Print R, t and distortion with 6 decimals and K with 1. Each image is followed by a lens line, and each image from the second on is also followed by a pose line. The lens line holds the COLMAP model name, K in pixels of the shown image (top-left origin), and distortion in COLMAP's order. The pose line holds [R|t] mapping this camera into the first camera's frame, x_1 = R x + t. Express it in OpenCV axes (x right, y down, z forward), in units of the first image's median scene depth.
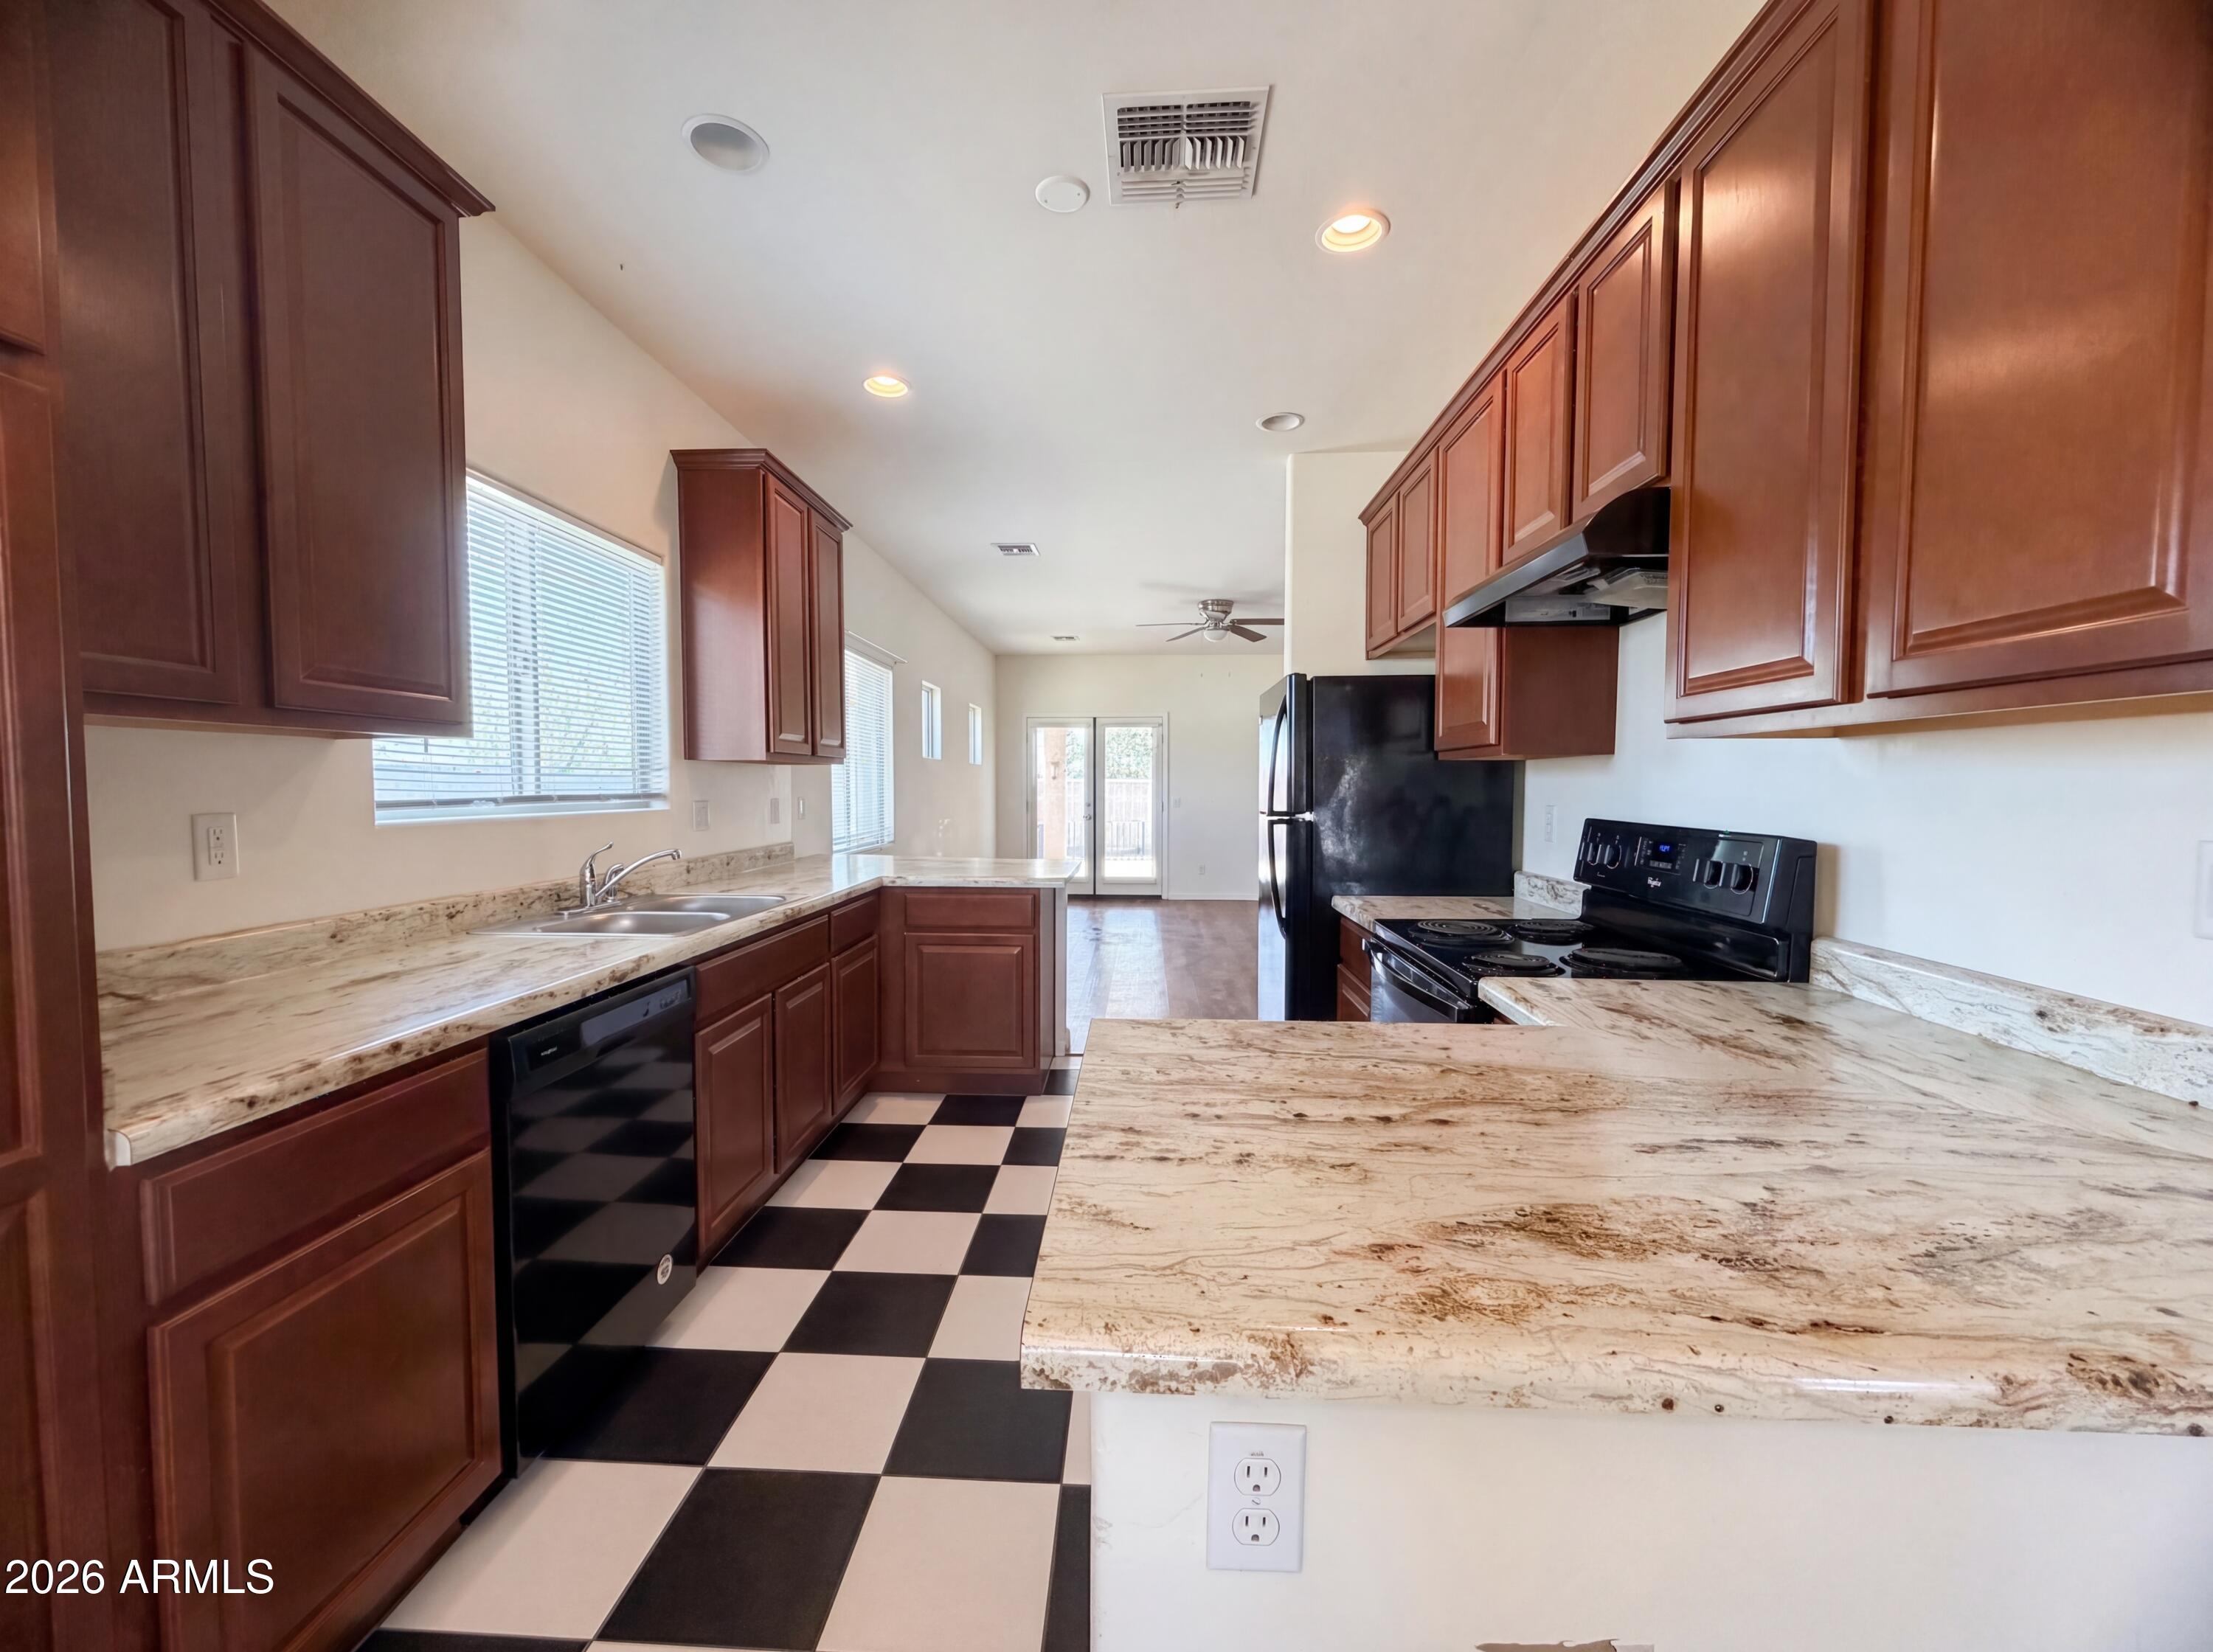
lens RADIAL K [[874.0, 0, 1103.7], [0, 874.0, 827.3], [0, 0, 1]] dist [-0.001478, -0.000403]
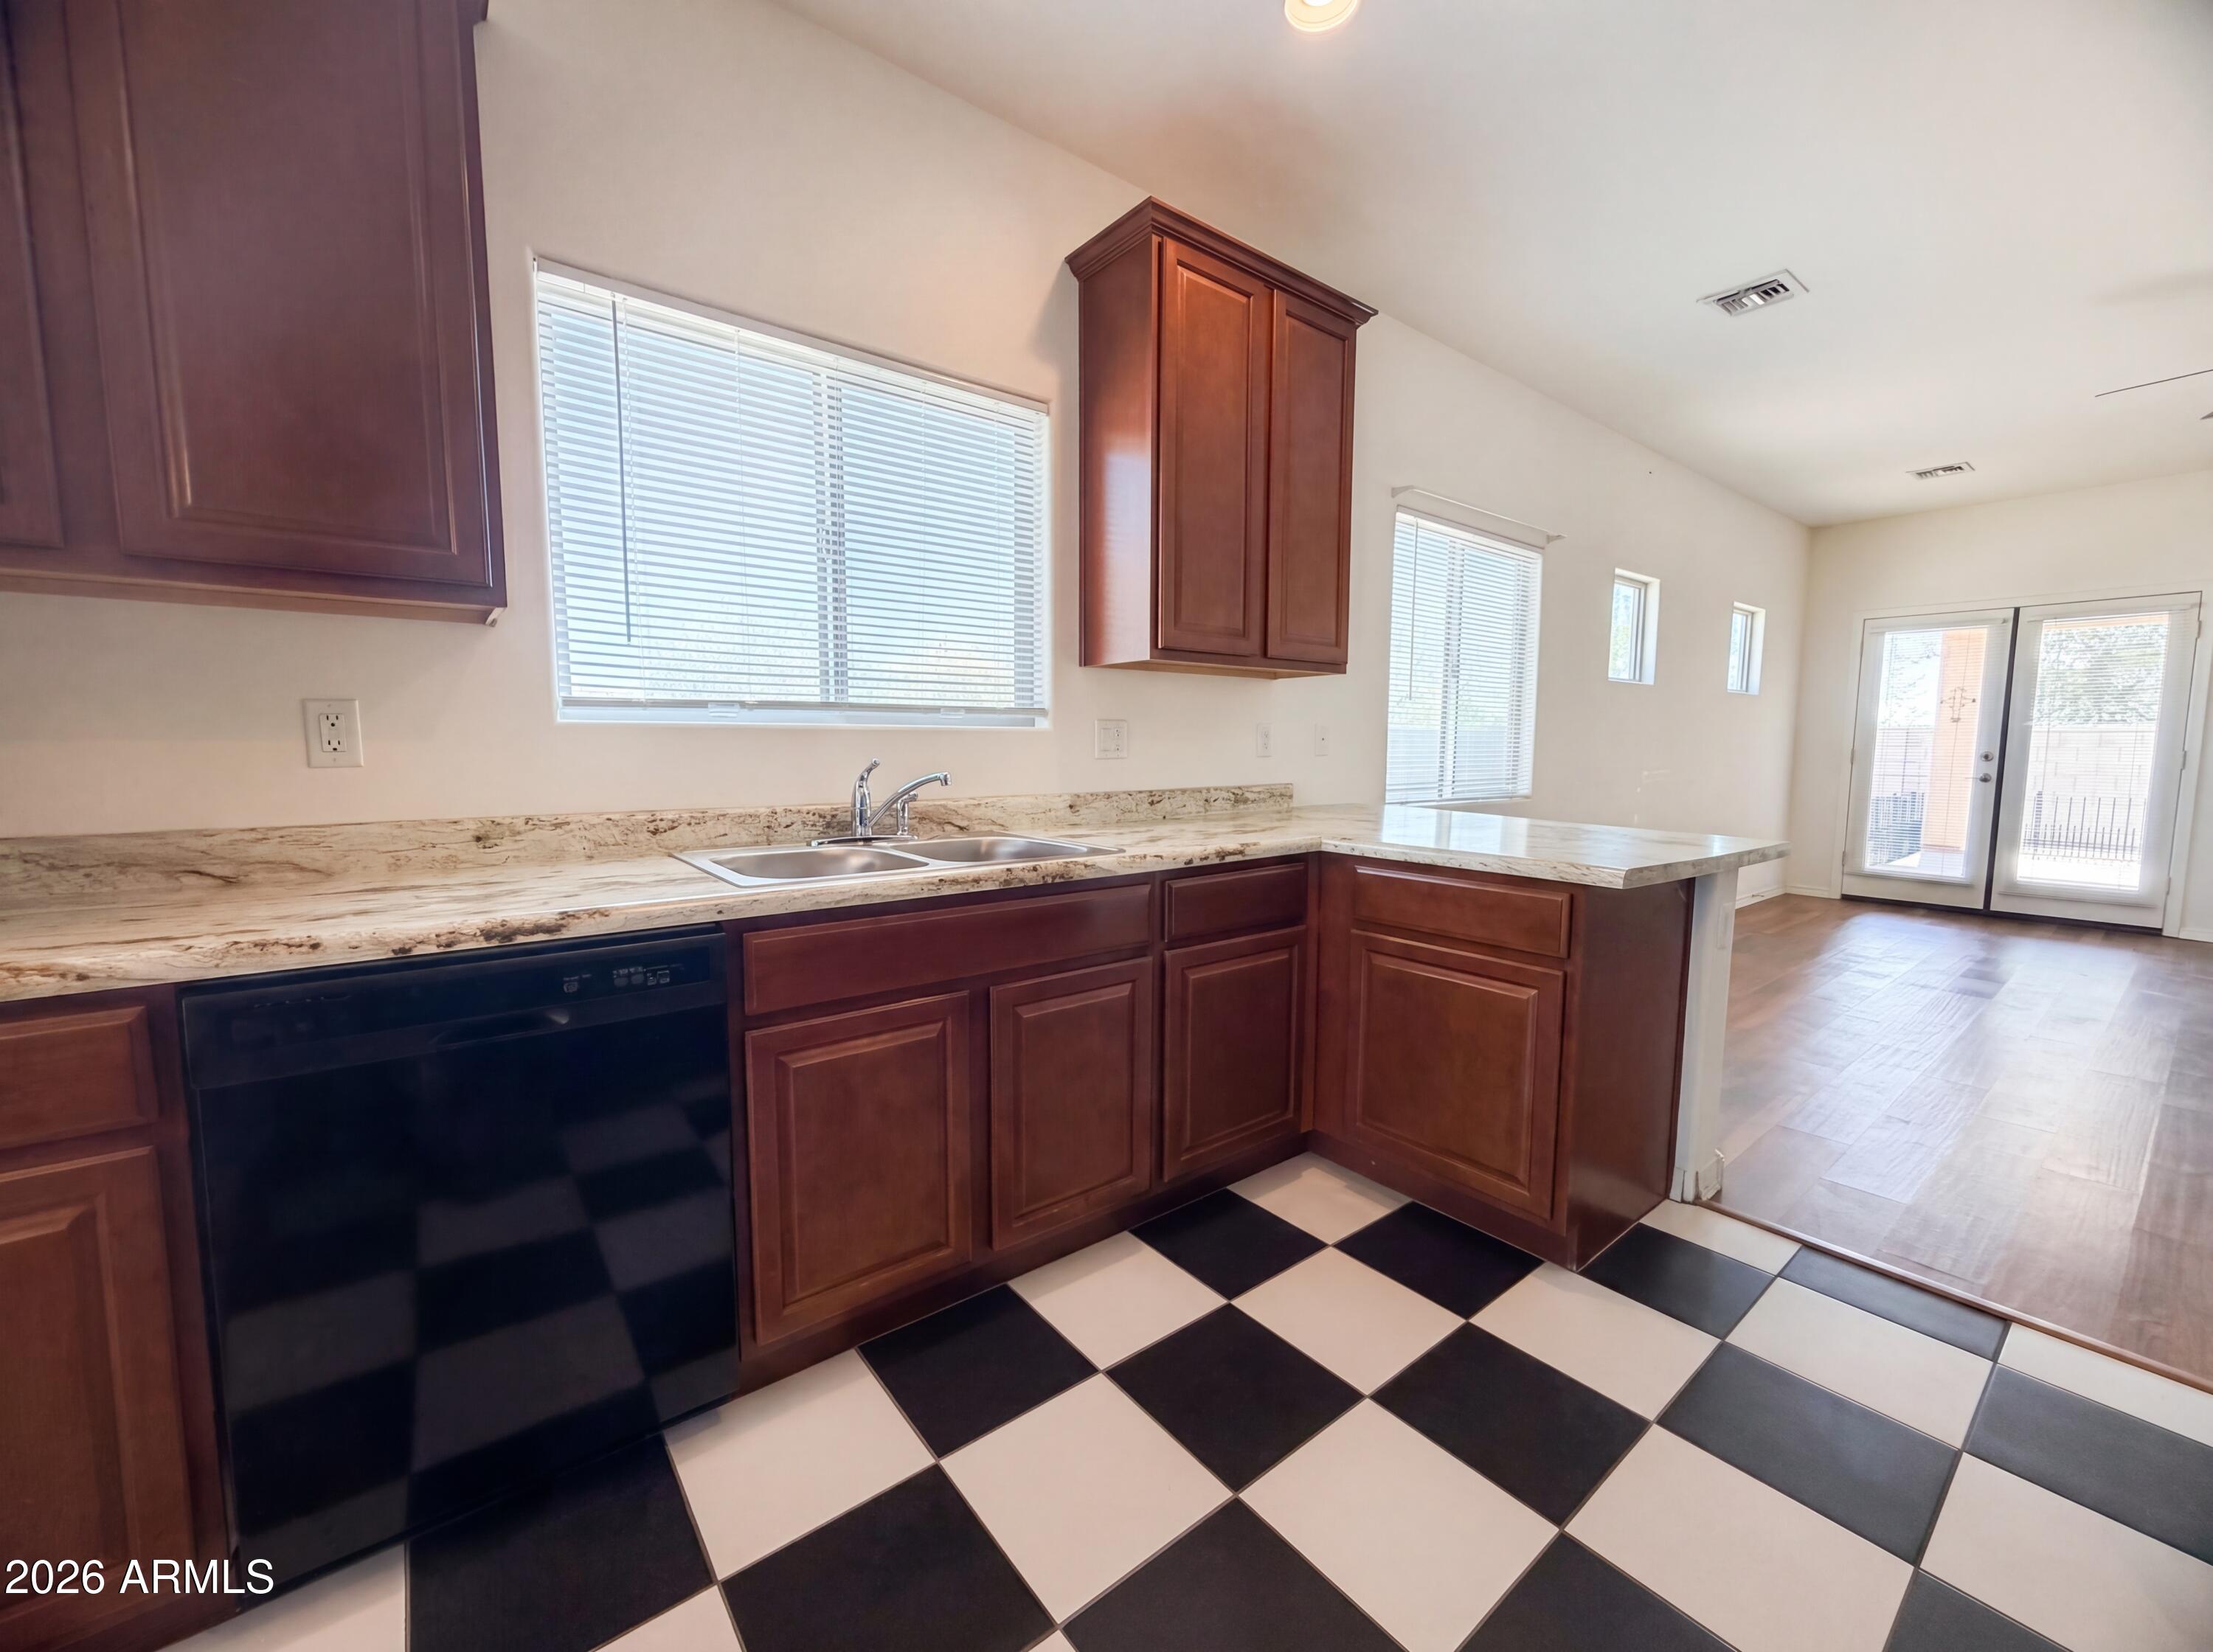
lens RADIAL K [[874.0, 0, 1098.6], [0, 874.0, 827.8], [0, 0, 1]] dist [-0.001478, -0.000403]
pose [[0.649233, 0.077184, -0.756663, 0.126544], [-0.039057, 0.996908, 0.068179, 0.012201], [0.759586, -0.014711, 0.650240, 0.458879]]
